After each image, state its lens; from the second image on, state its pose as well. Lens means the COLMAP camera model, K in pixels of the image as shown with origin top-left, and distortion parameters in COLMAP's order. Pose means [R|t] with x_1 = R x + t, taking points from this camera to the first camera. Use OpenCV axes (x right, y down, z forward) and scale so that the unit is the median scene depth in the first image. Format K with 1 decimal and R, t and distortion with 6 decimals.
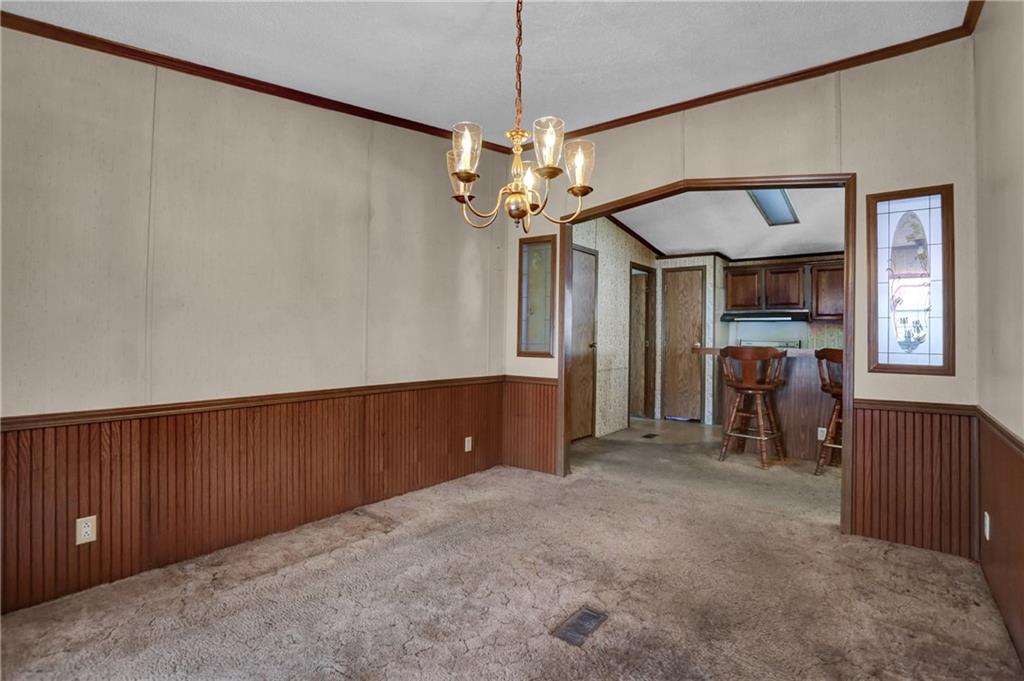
lens RADIAL K [[507.1, 0, 507.4], [0, 507.1, 335.9], [0, 0, 1]] dist [-0.073147, 0.032758]
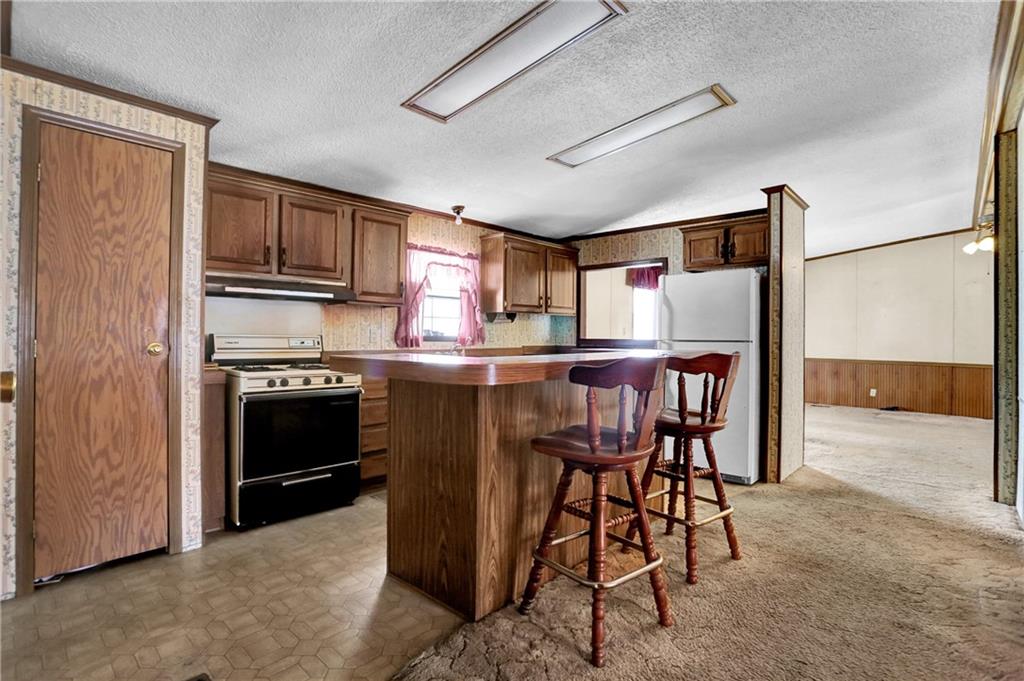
lens RADIAL K [[507.1, 0, 507.4], [0, 507.1, 335.9], [0, 0, 1]] dist [-0.073147, 0.032758]
pose [[0.069809, -0.008530, 0.997524, 0.049537], [-0.009681, 0.999911, 0.009228, 0.002396], [-0.997513, -0.010301, 0.069720, 1.064462]]
